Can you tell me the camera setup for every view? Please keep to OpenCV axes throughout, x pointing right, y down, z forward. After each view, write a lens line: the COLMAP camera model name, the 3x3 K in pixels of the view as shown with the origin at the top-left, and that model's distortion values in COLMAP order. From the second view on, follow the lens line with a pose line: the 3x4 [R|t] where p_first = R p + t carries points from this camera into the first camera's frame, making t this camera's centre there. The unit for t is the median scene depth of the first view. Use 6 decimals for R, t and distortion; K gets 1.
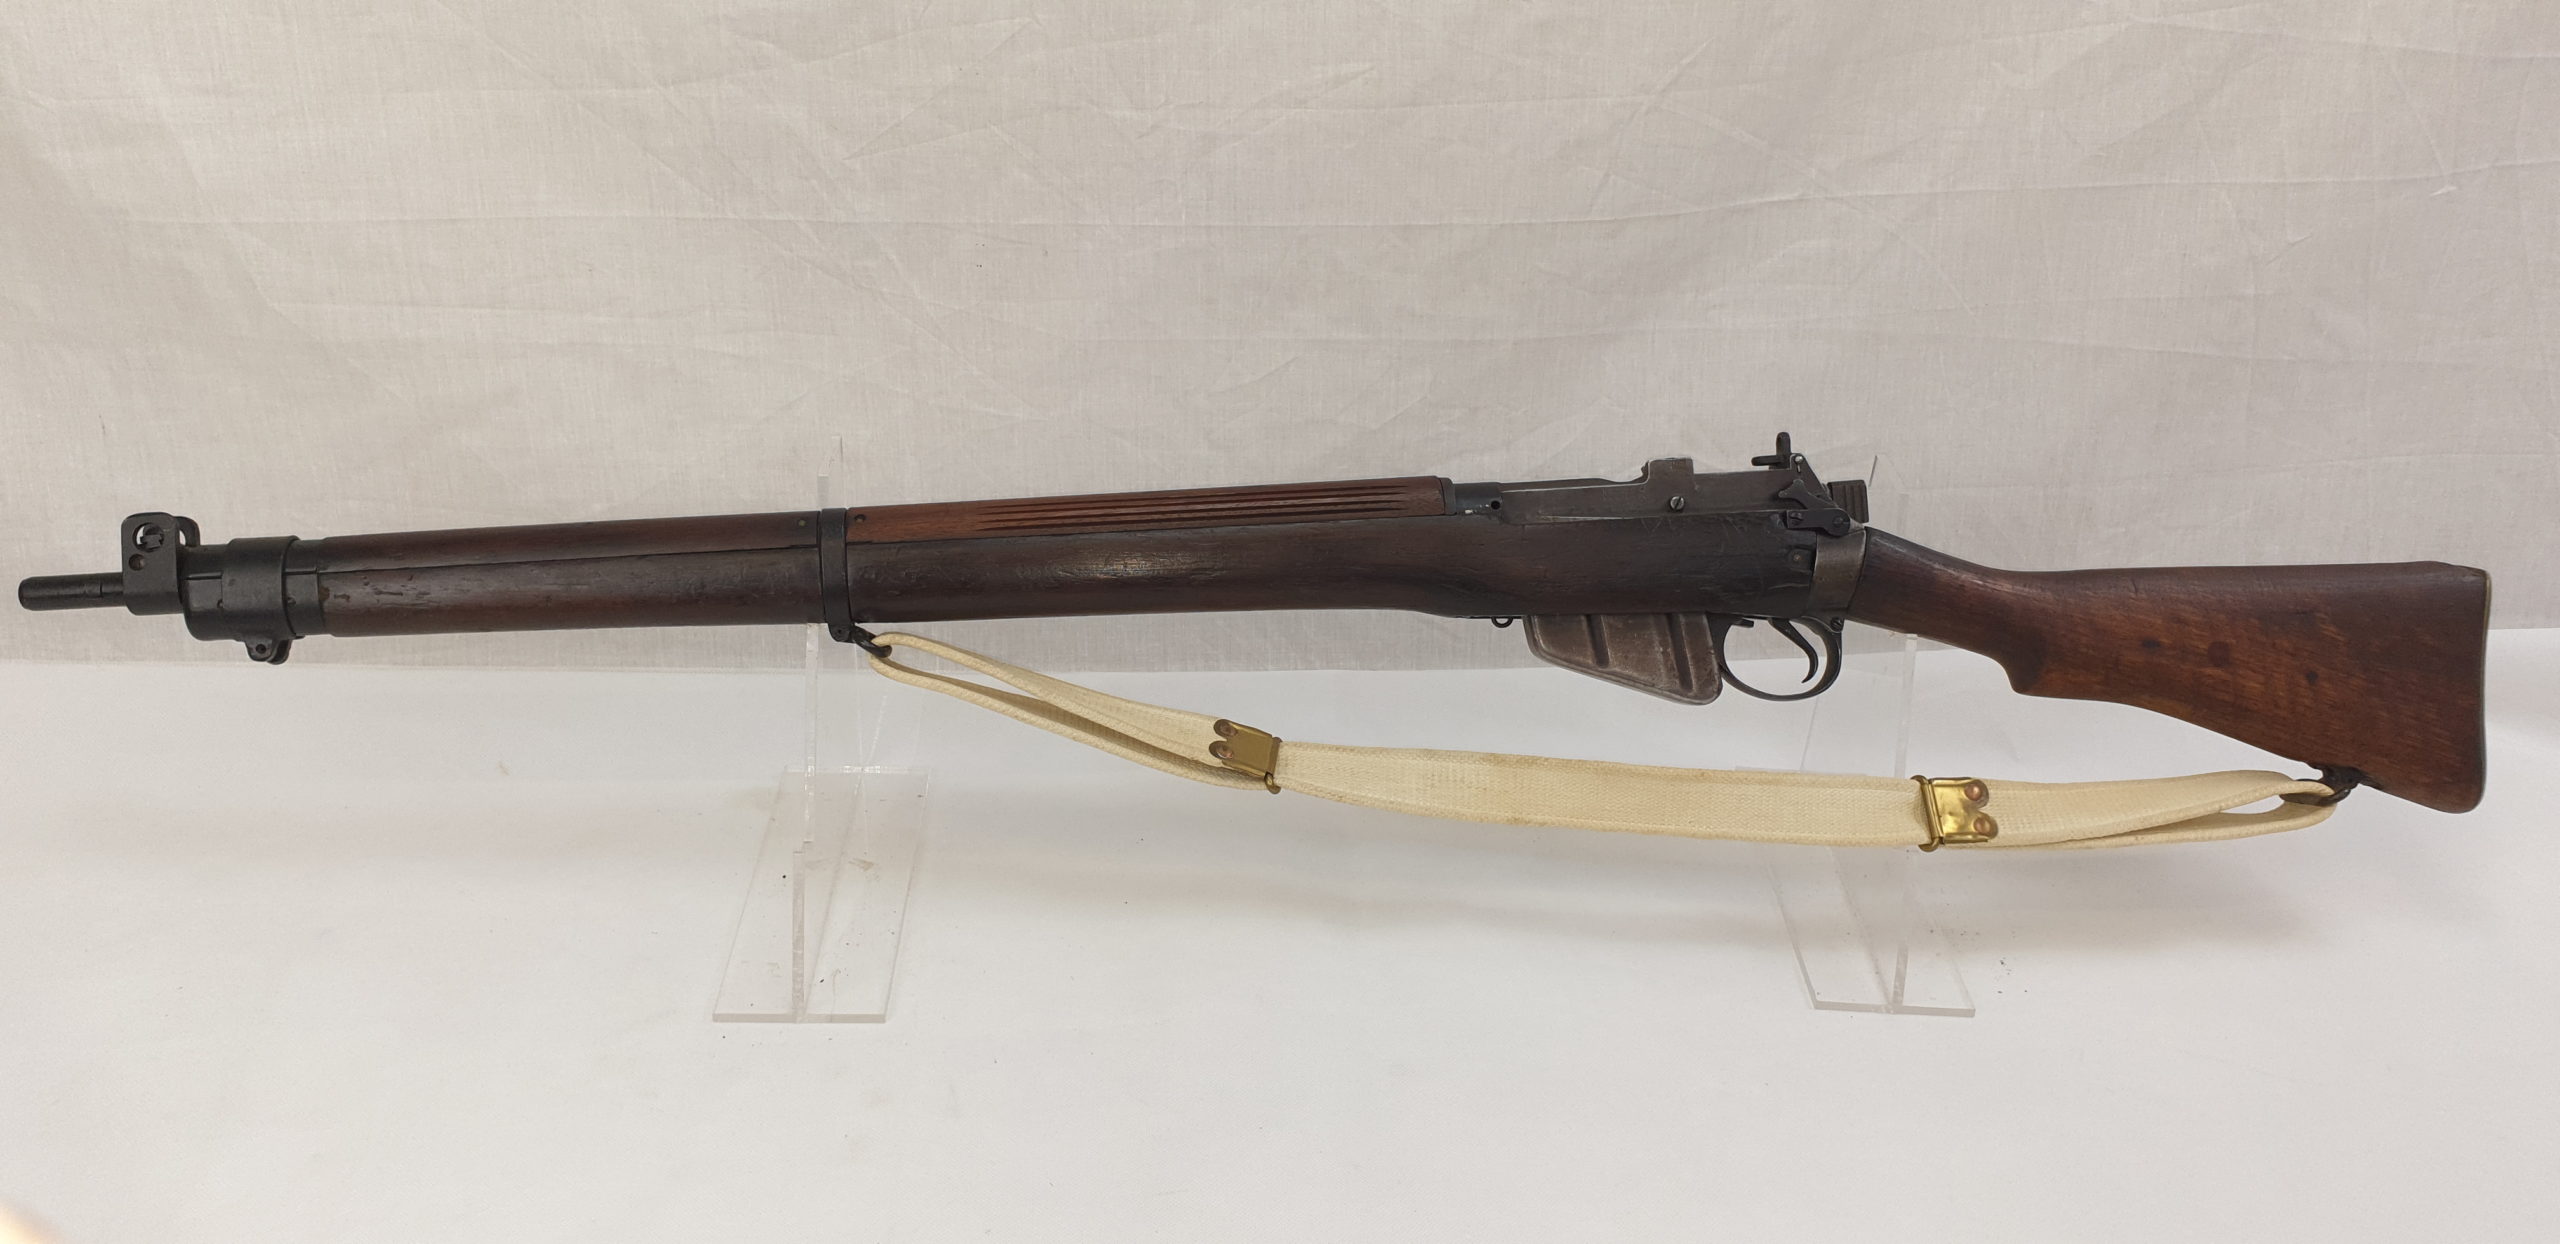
lens RADIAL K [[2006.3, 0, 1281.6], [0, 2006.3, 631.5], [0, 0, 1]] dist [0.014431, 0.006366]
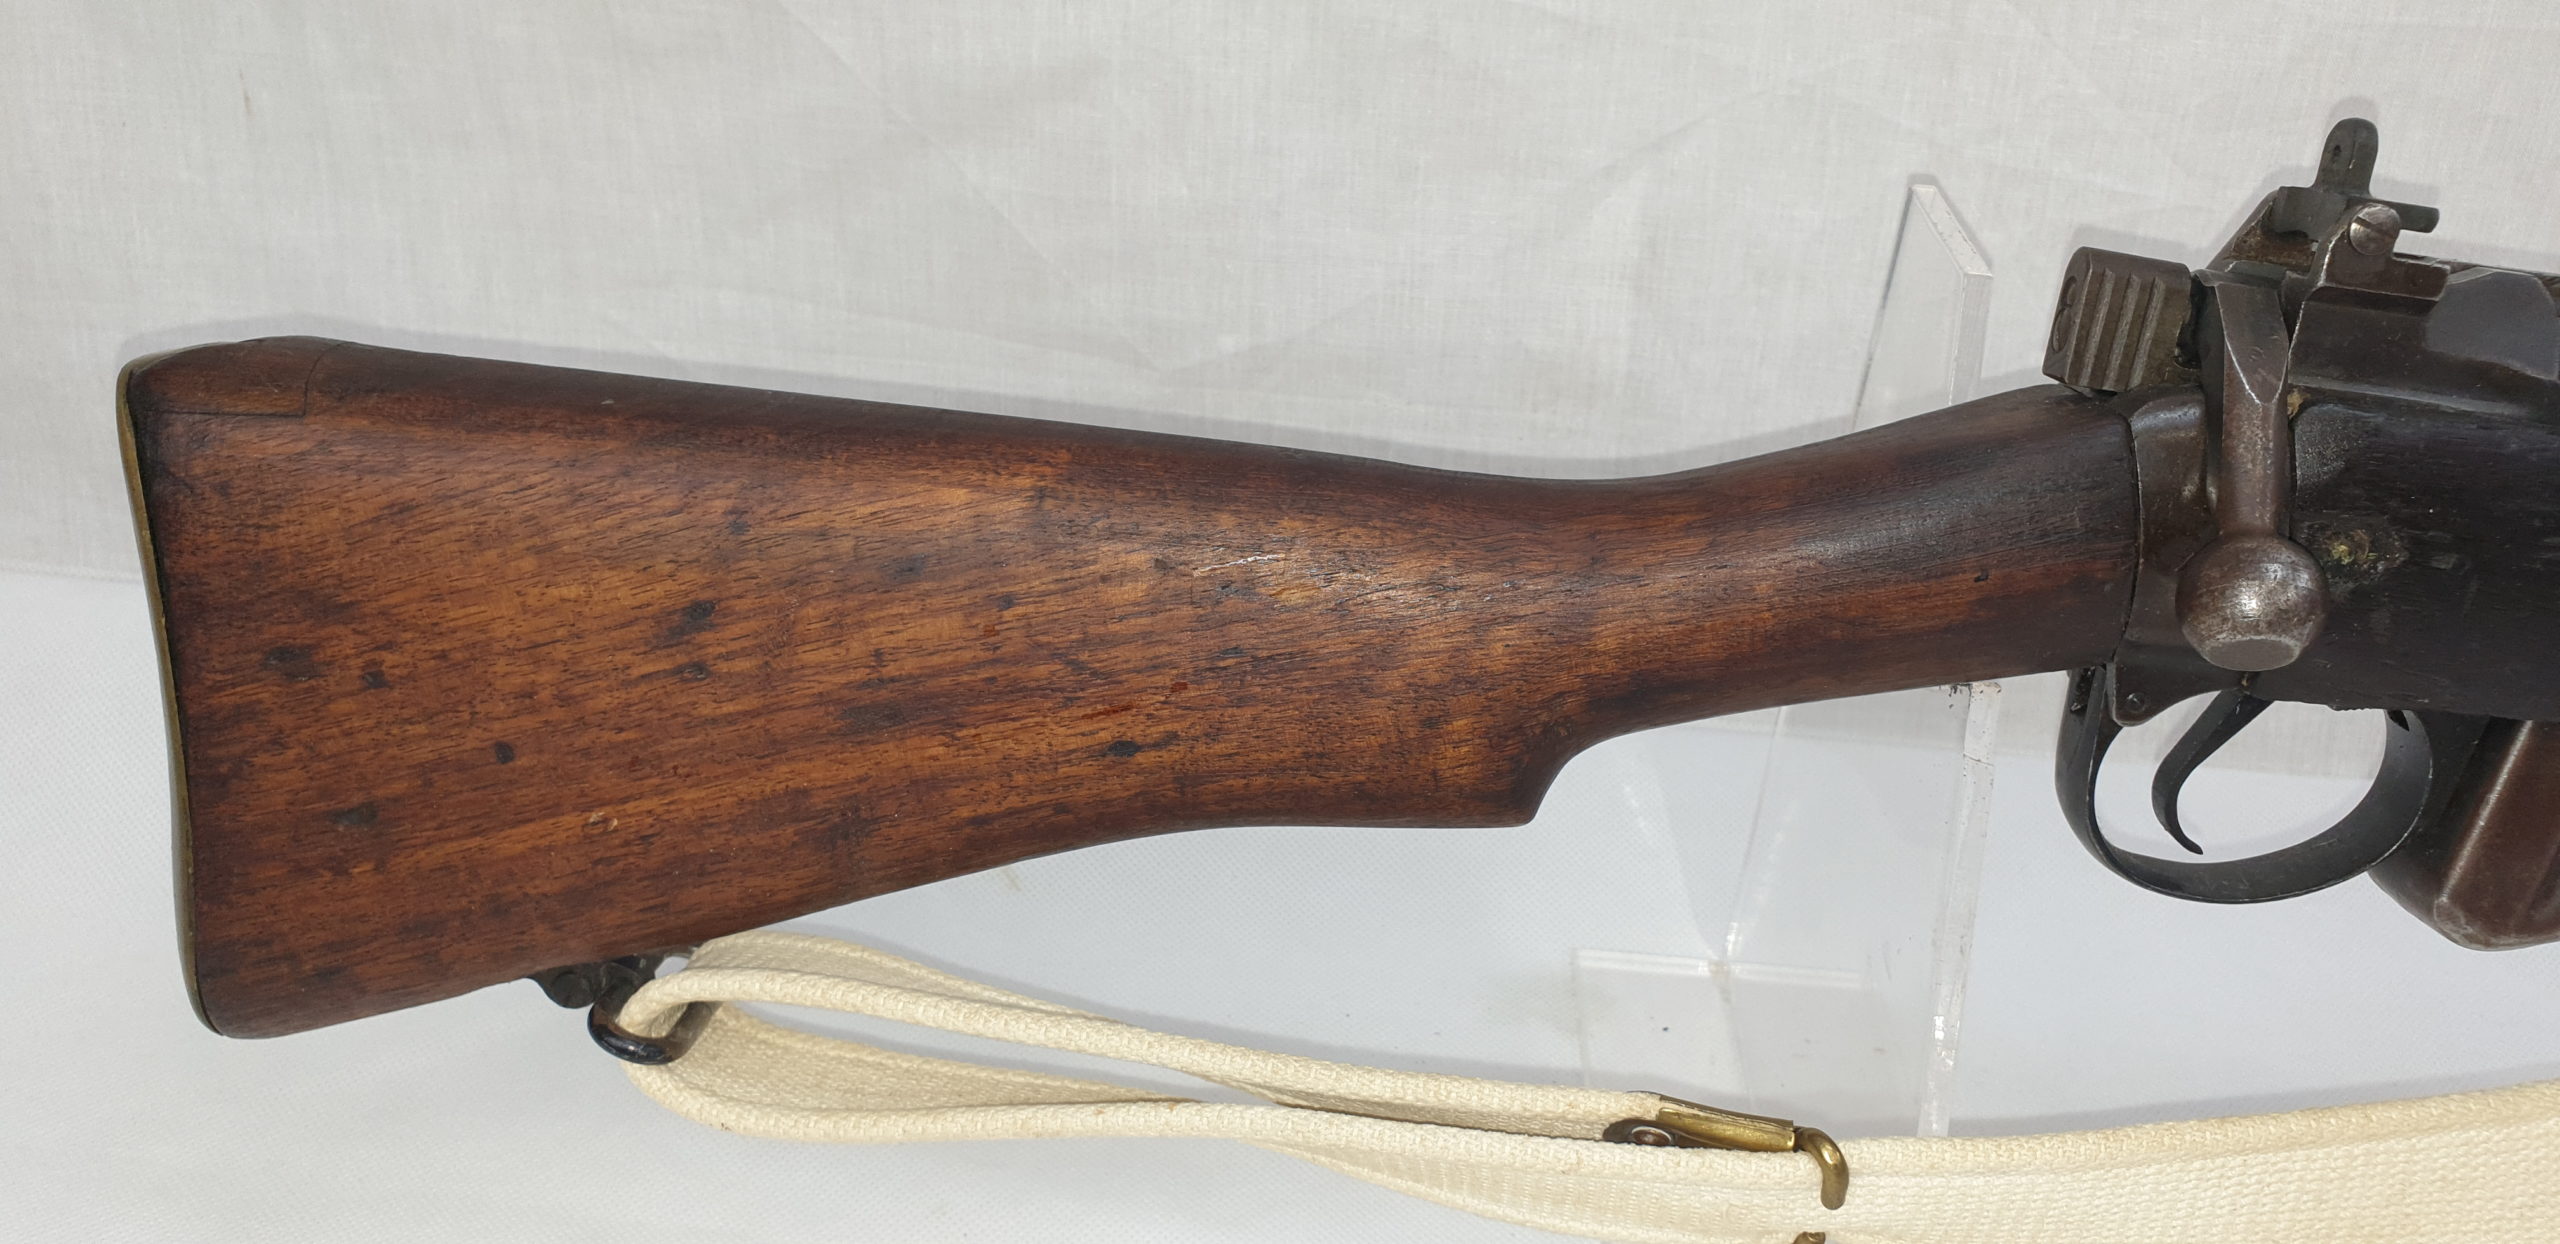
lens RADIAL K [[2029.4, 0, 1343.6], [0, 2029.4, 619.1], [0, 0, 1]] dist [0.005884, -0.007195]
pose [[0.992882, 0.076679, -0.091138, -0.288032], [-0.074771, 0.996908, 0.024176, -0.010411], [0.092710, -0.017190, 0.995545, 0.573714]]
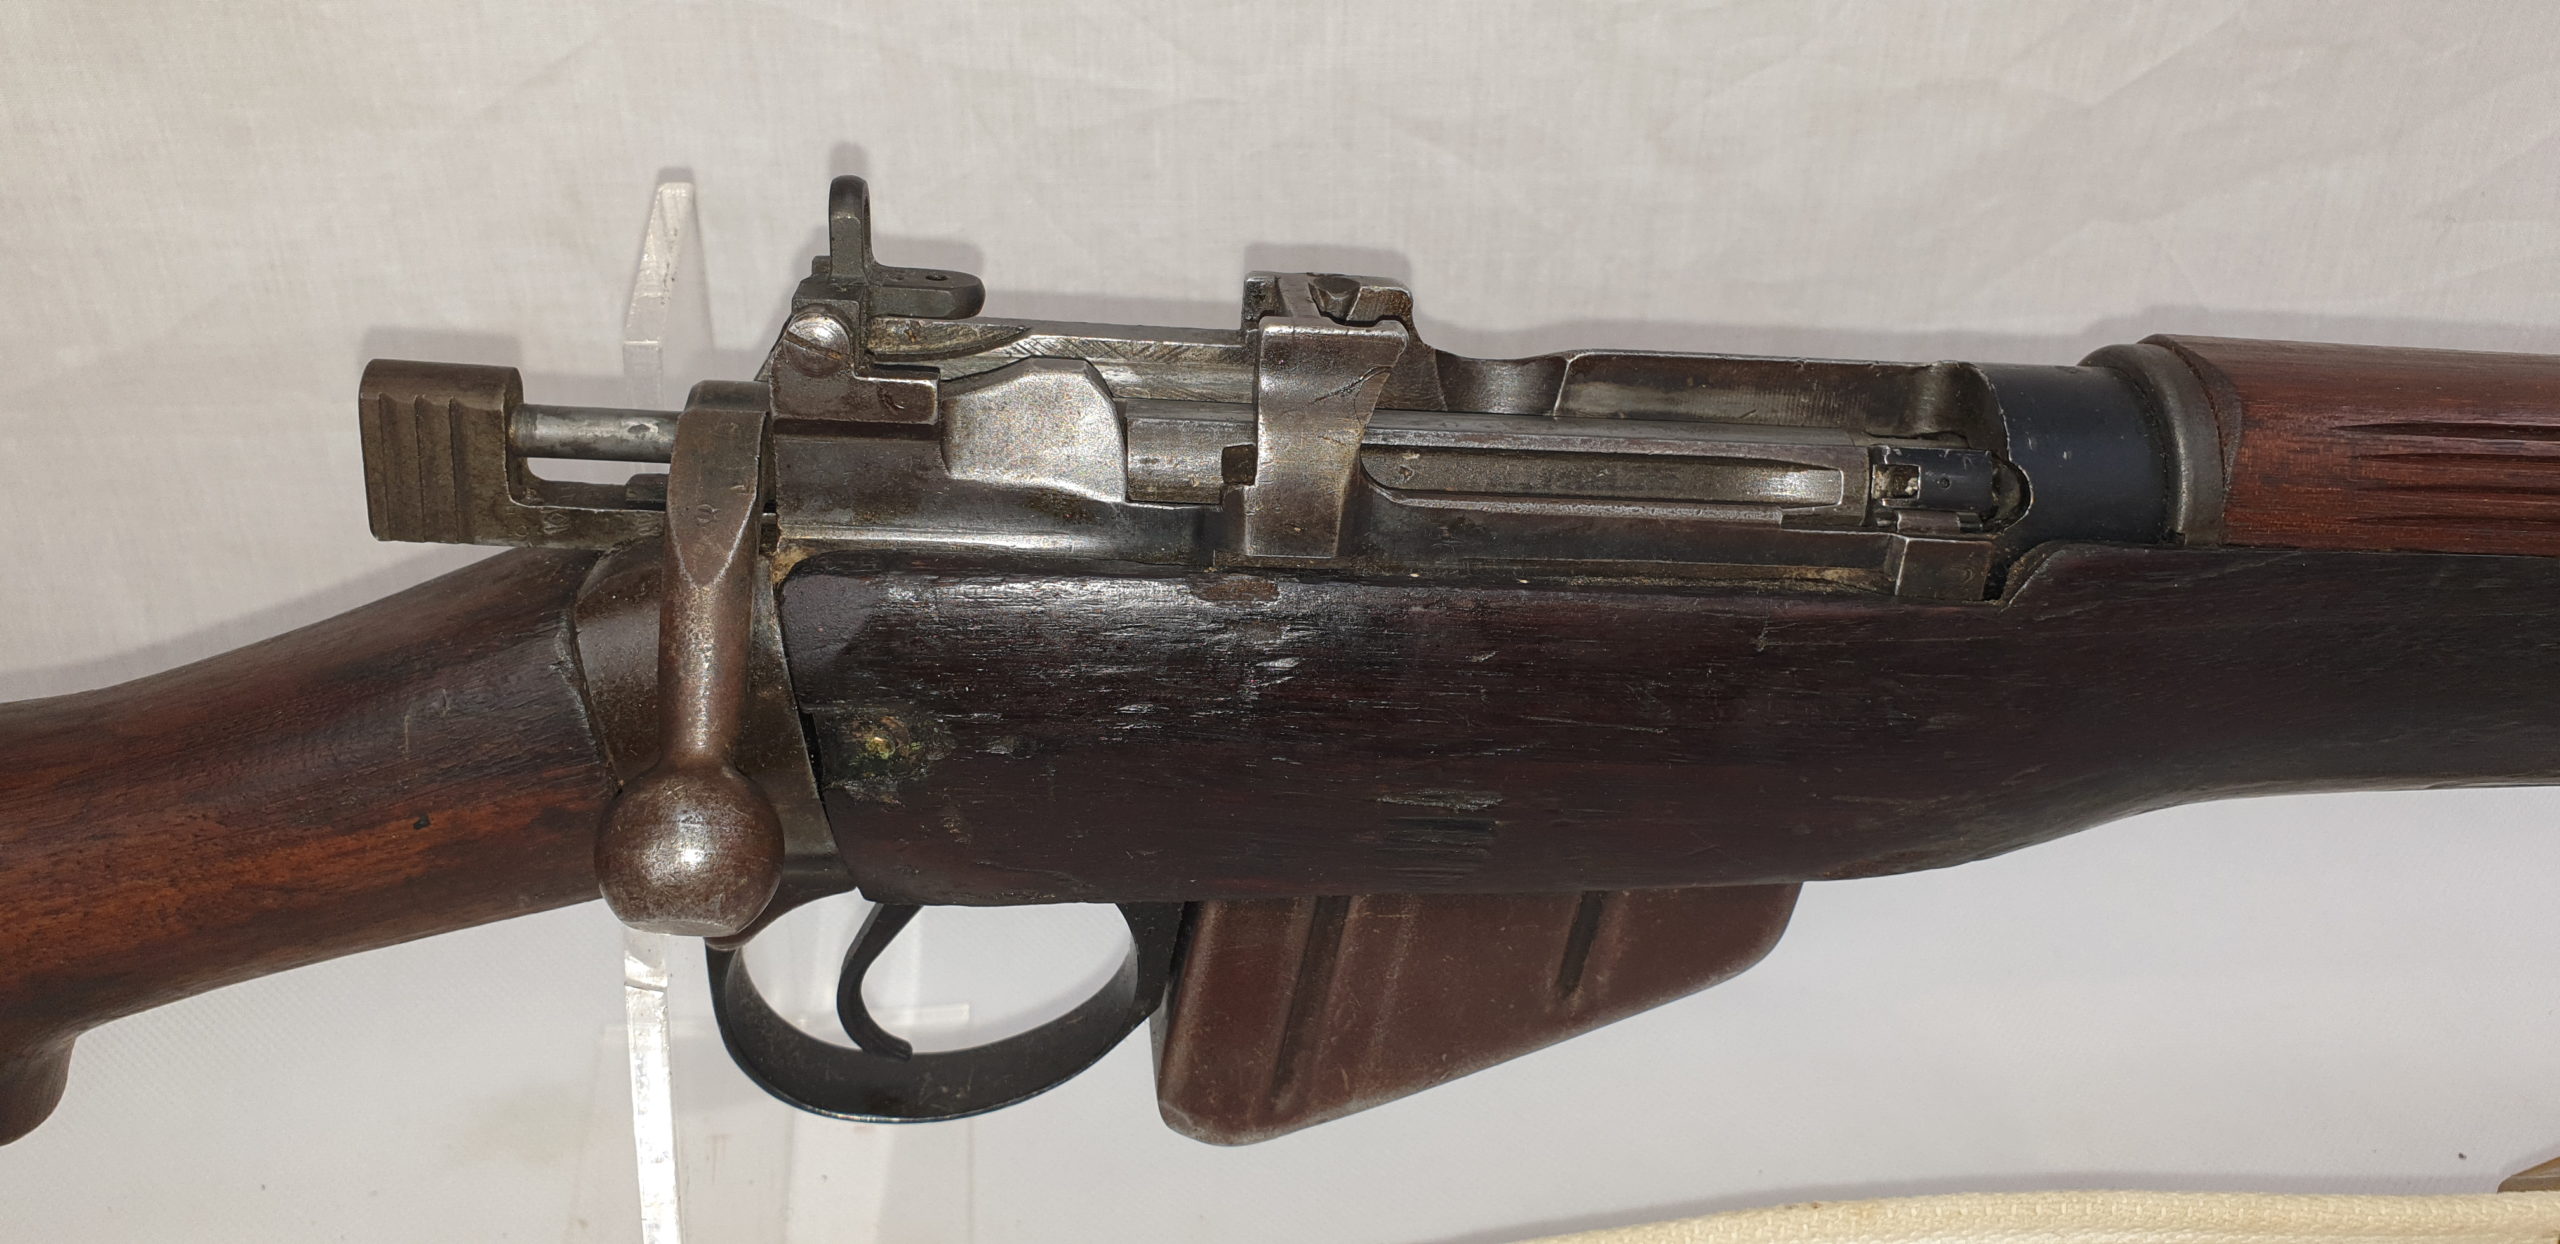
lens RADIAL K [[2123.9, 0, 1316.3], [0, 2123.9, 620.2], [0, 0, 1]] dist [-0.001310, 0.000637]
pose [[0.999838, -0.012822, -0.012621, -0.108114], [0.014714, 0.986431, 0.163515, -0.080757], [0.010353, -0.163675, 0.986460, 0.648962]]
